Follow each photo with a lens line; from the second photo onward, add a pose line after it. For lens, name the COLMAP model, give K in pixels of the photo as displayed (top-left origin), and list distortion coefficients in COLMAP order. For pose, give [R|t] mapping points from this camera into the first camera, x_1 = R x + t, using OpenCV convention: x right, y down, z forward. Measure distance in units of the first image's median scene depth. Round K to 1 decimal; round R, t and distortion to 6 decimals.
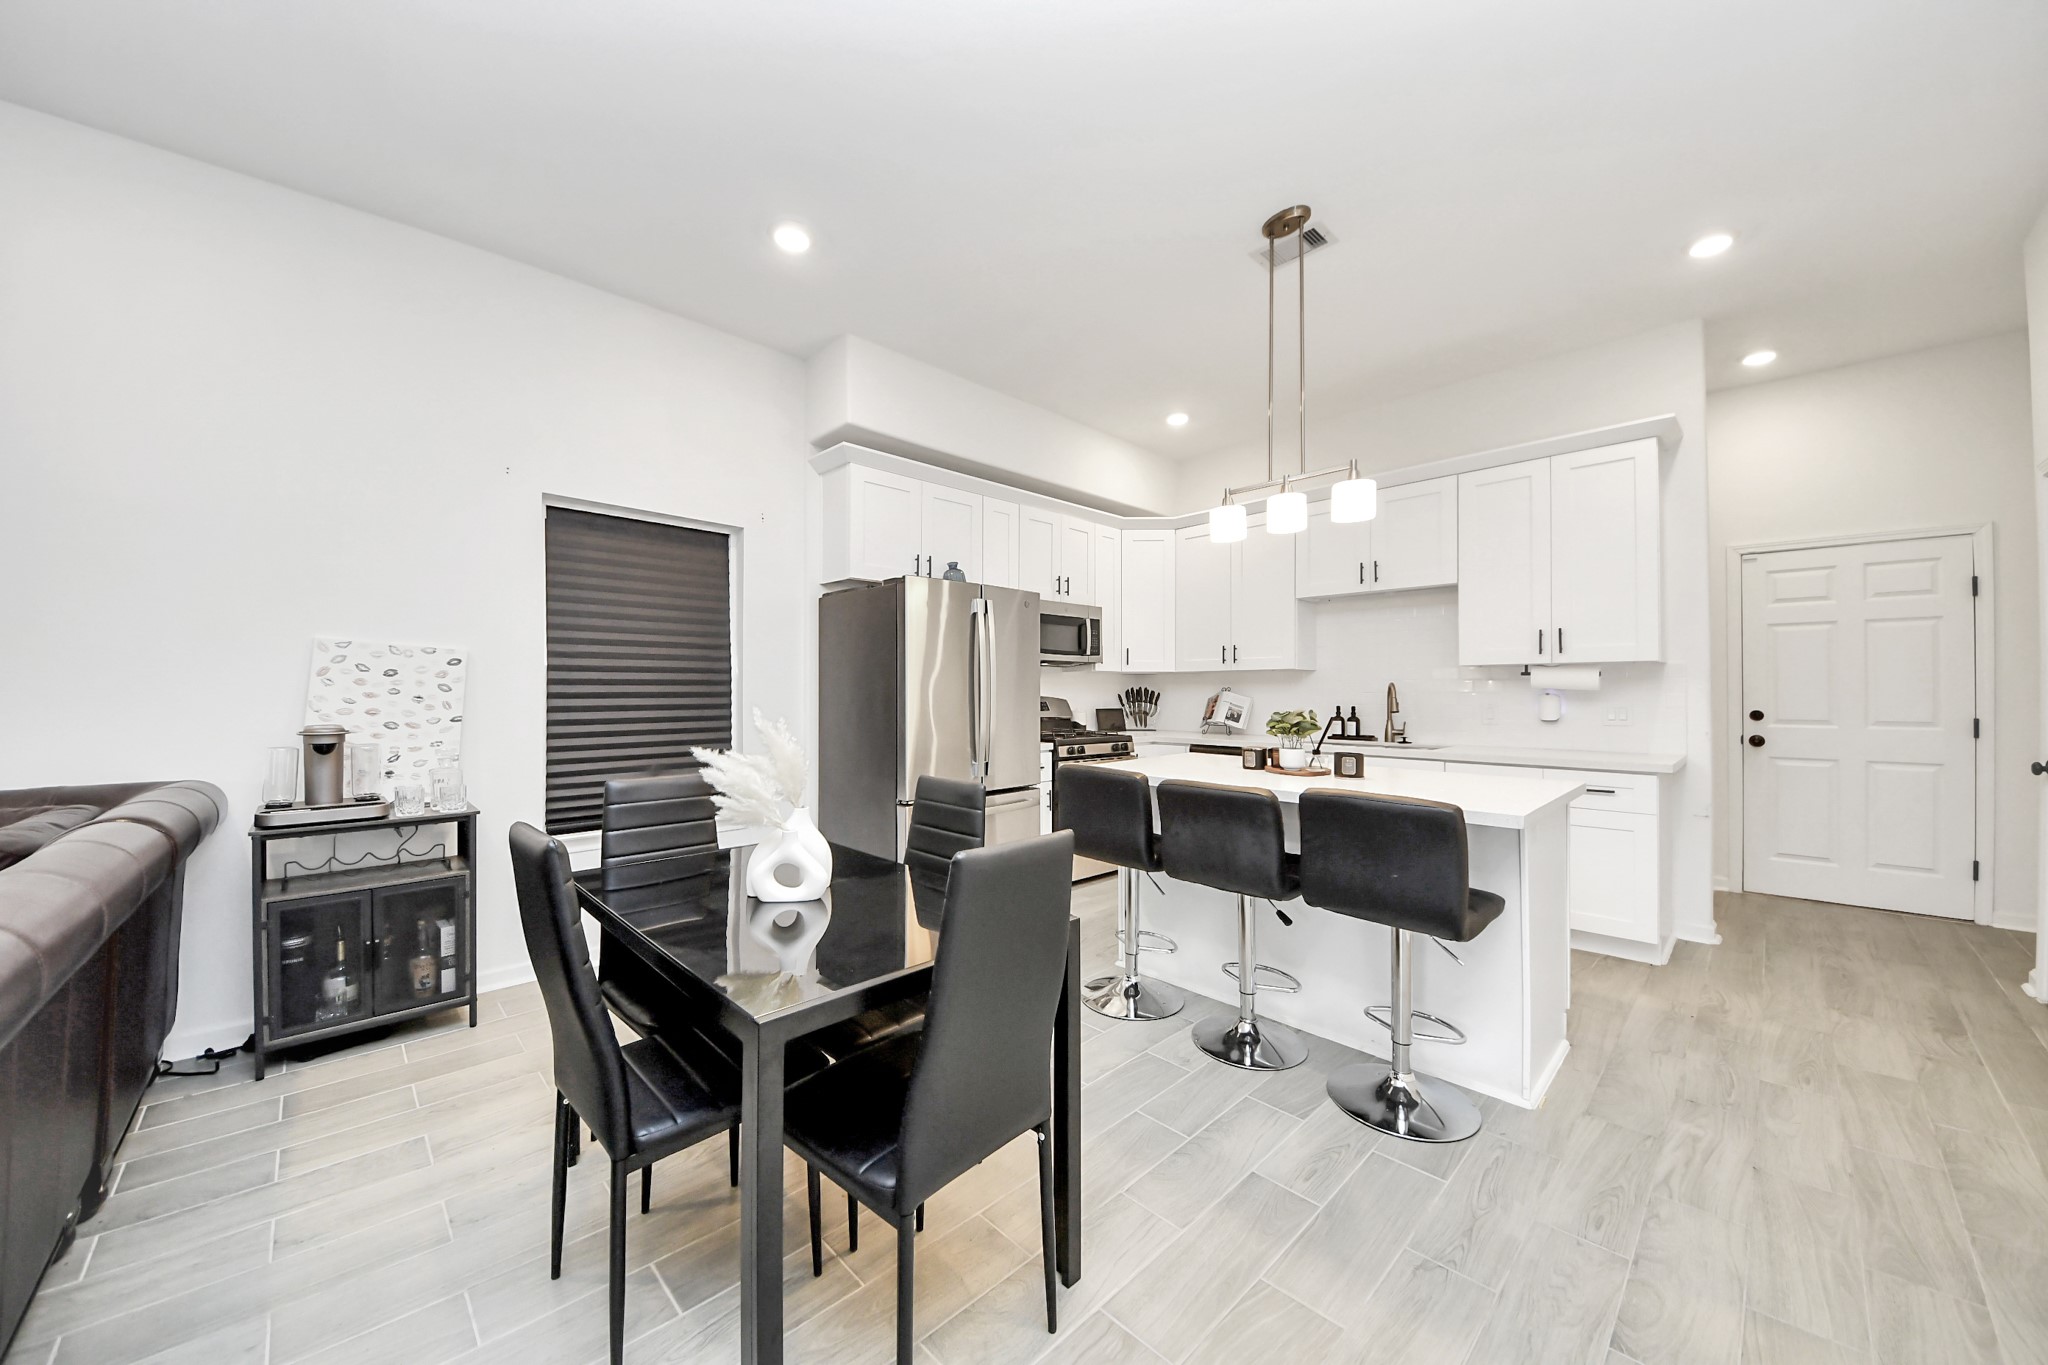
lens RADIAL K [[705.3, 0, 1010.5], [0, 705.3, 685.7], [0, 0, 1]] dist [-0.000643, -0.000105]
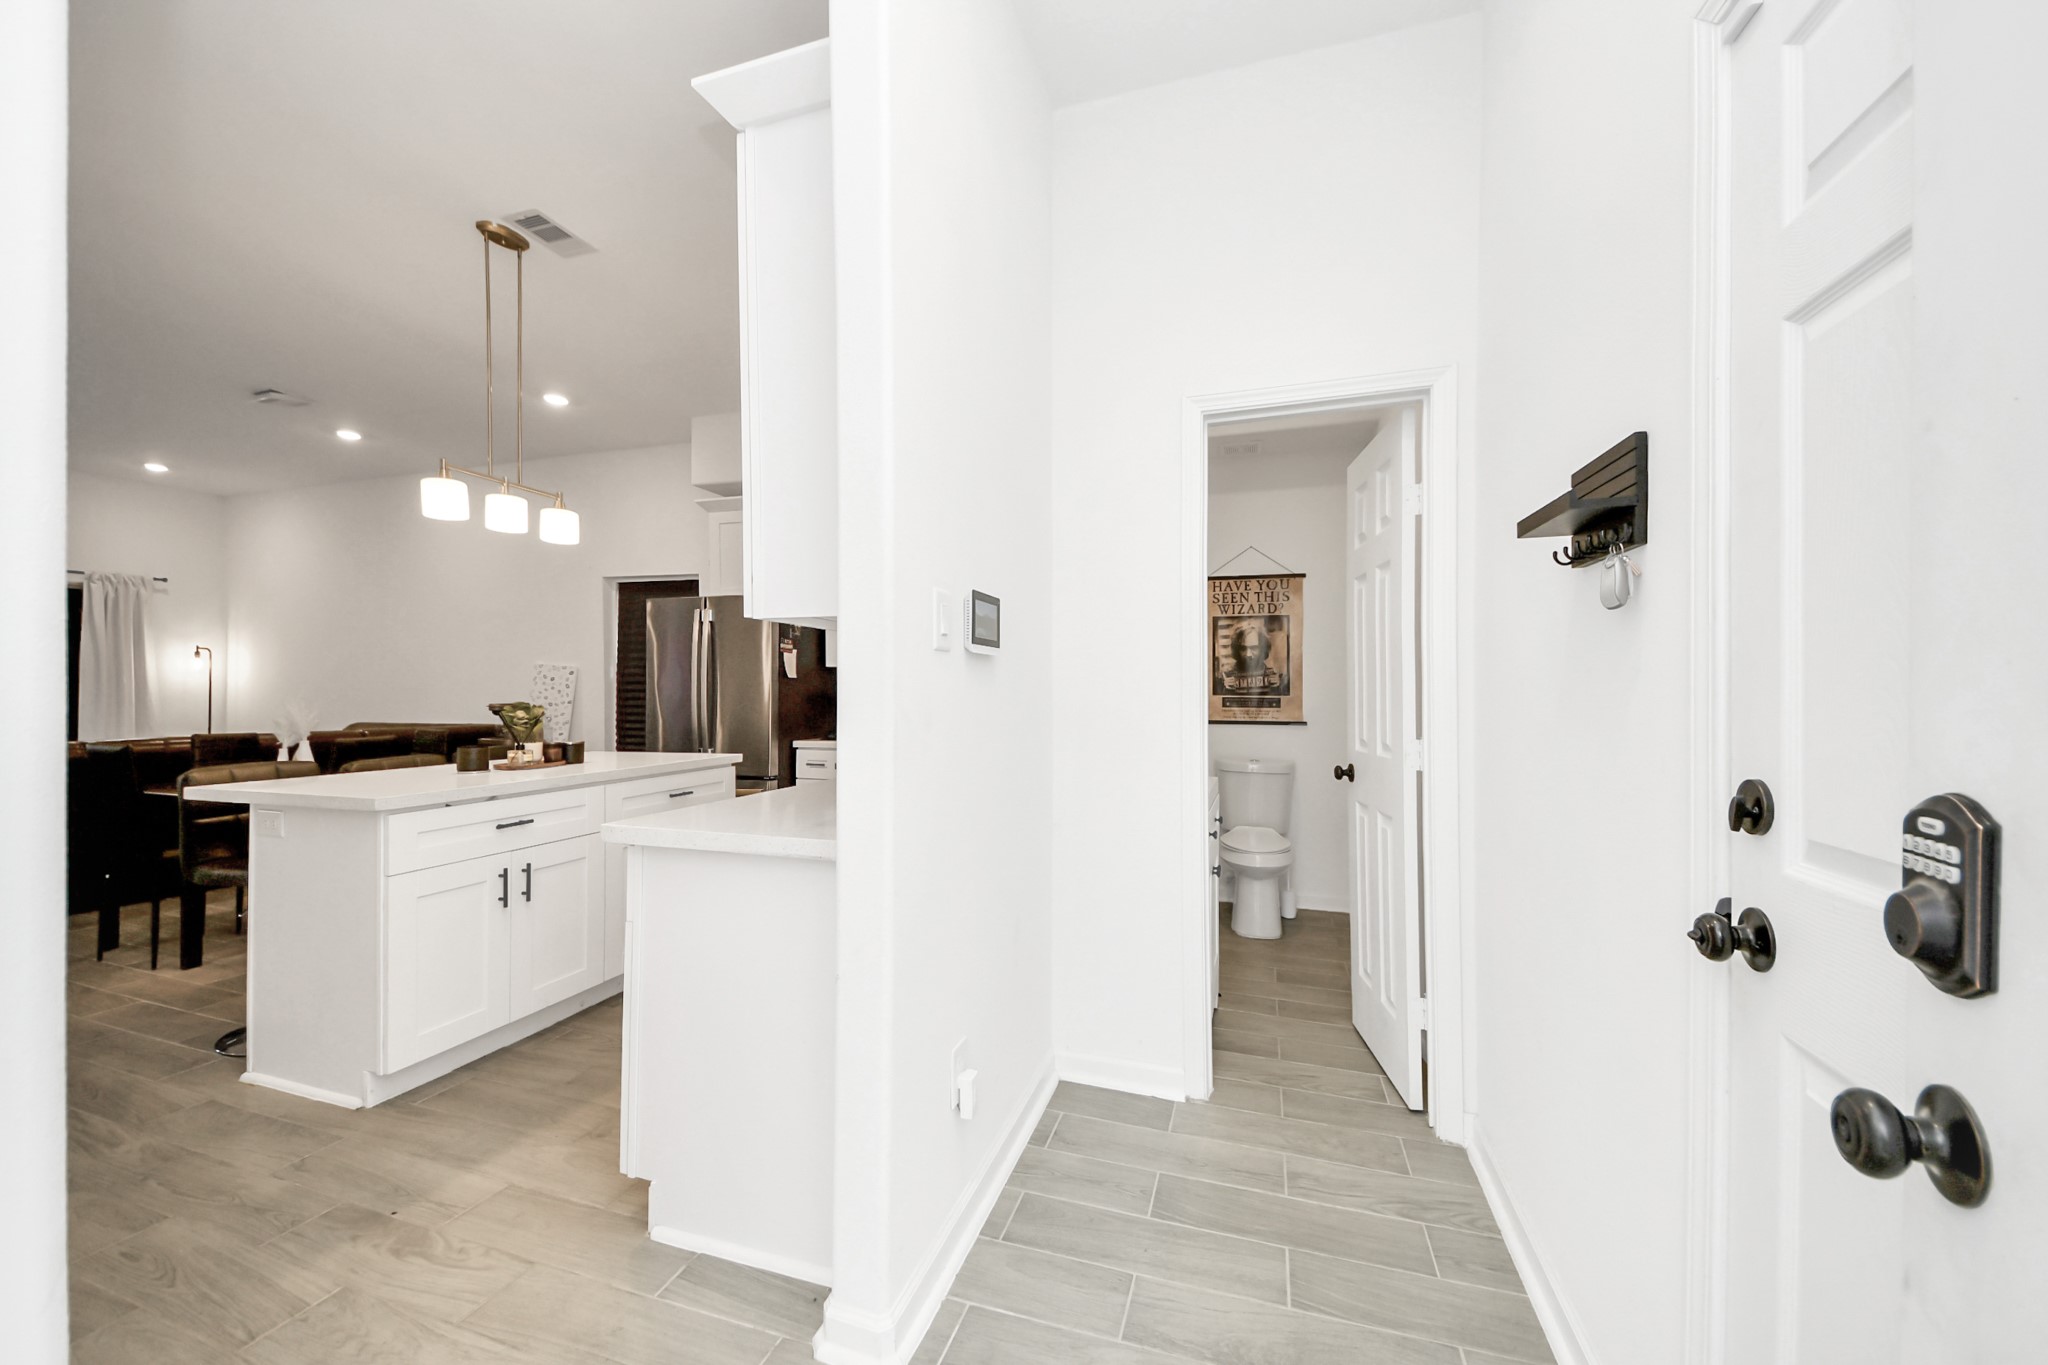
lens RADIAL K [[763.6, 0, 1024.0], [0, 763.6, 682.5], [0, 0, 1]] dist [0.000396, 0.000040]
pose [[0.483028, -0.006423, -0.875581, 1.043261], [0.008981, 0.999957, -0.002381, 0.005907], [0.875559, -0.006713, 0.483065, 0.664809]]
